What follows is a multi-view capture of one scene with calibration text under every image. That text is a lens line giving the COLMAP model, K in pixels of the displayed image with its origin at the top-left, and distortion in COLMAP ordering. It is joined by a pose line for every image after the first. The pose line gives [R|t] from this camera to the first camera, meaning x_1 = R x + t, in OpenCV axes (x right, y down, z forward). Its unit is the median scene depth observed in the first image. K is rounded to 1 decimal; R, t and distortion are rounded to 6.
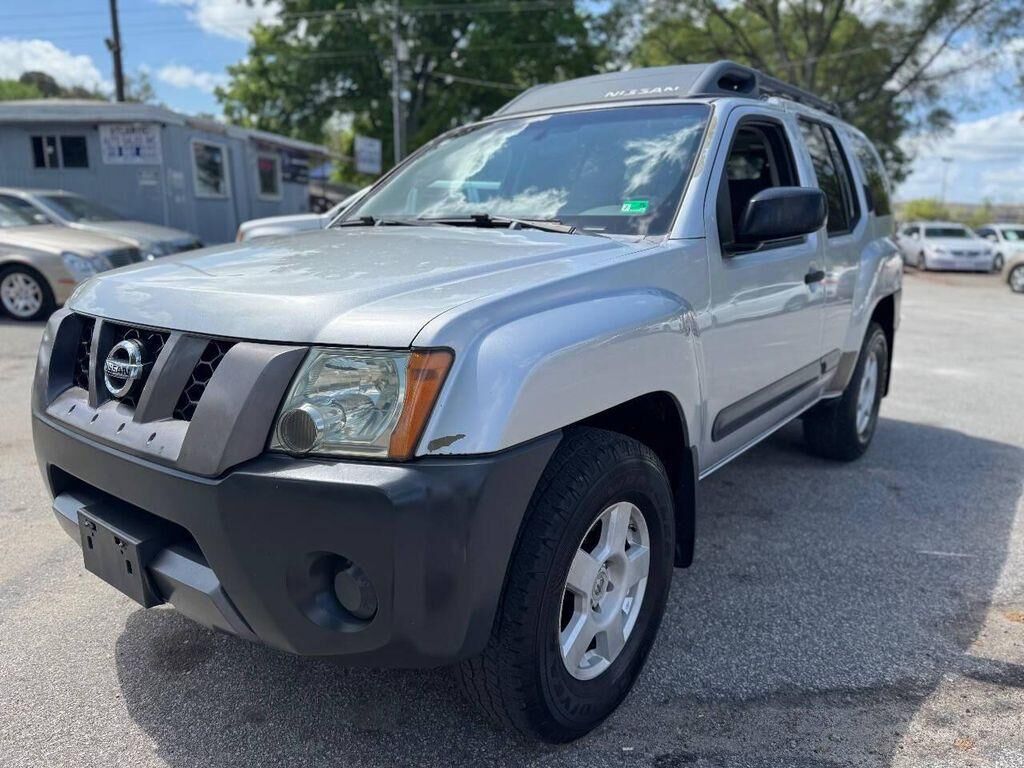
lens RADIAL K [[666.3, 0, 512.0], [0, 666.3, 384.0], [0, 0, 1]] dist [-0.004147, -0.001280]
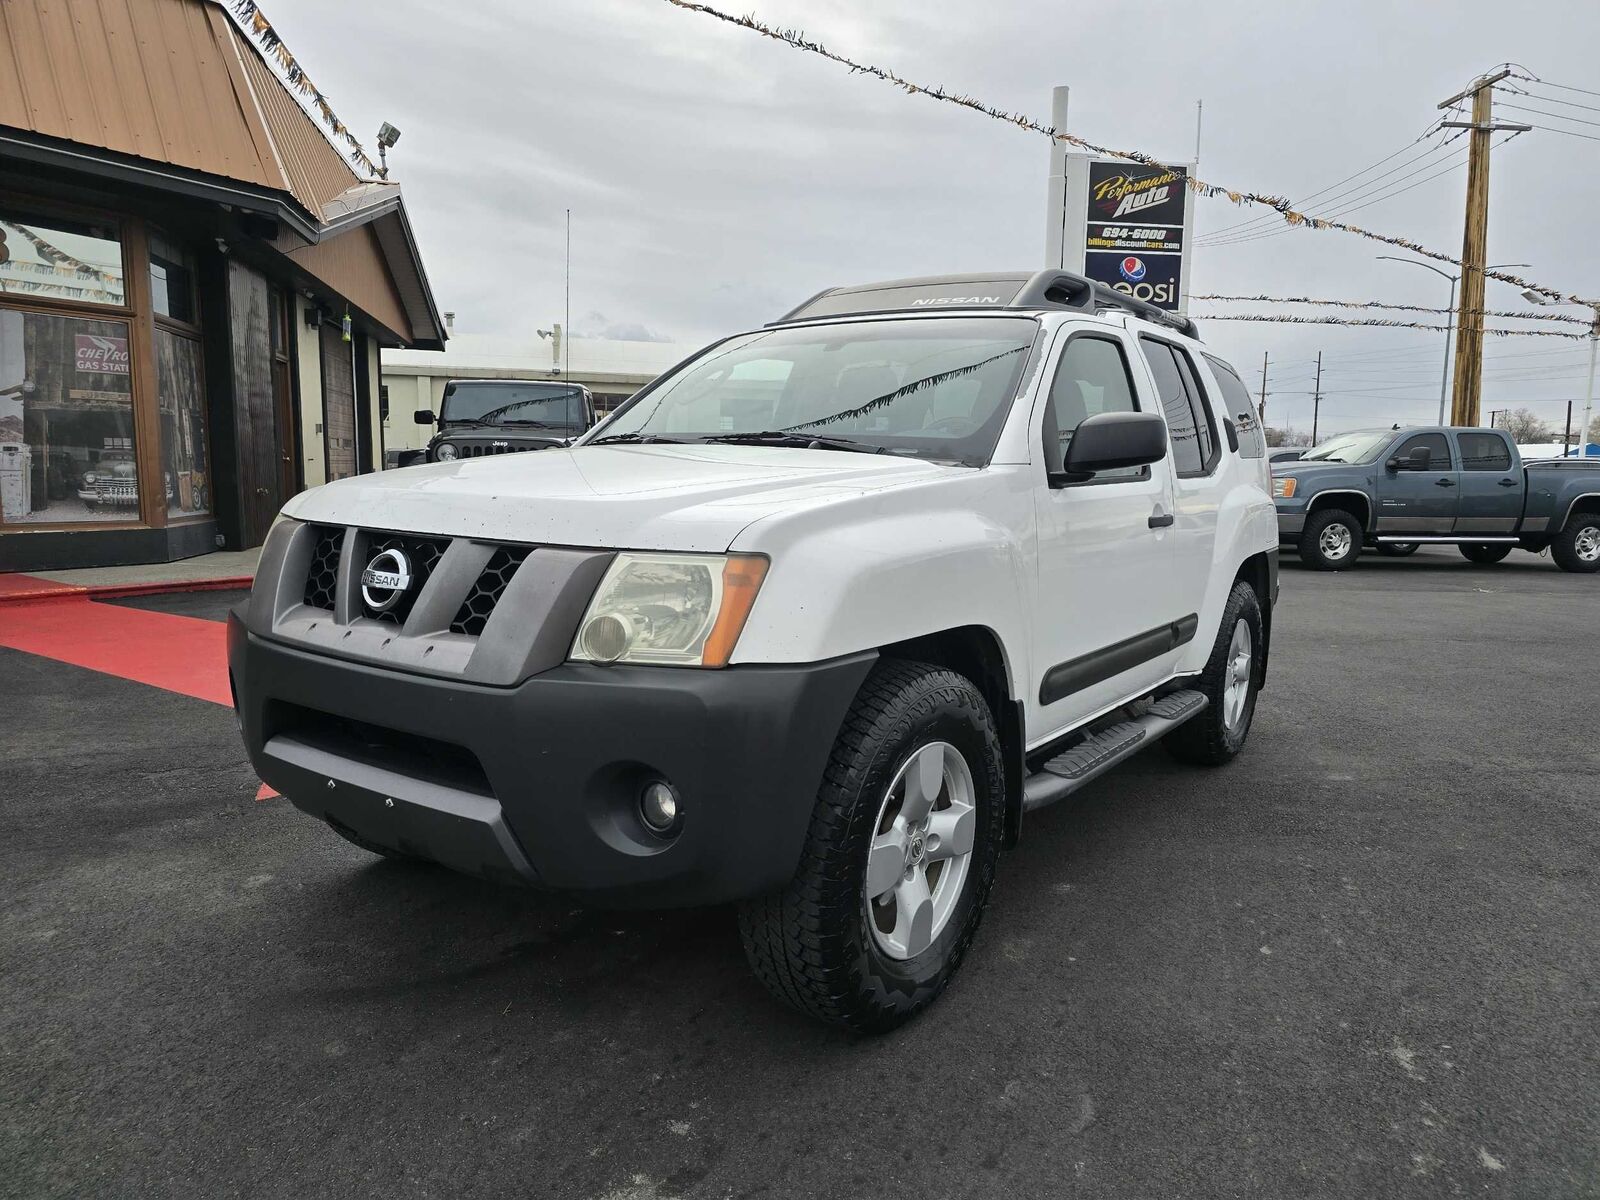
lens RADIAL K [[1041.1, 0, 800.0], [0, 1041.1, 600.0], [0, 0, 1]] dist [-0.004147, -0.001280]
pose [[0.998352, 0.026031, 0.051142, -0.093644], [-0.020161, 0.993490, -0.112117, 0.140779], [-0.053727, 0.110901, 0.992378, -0.397003]]
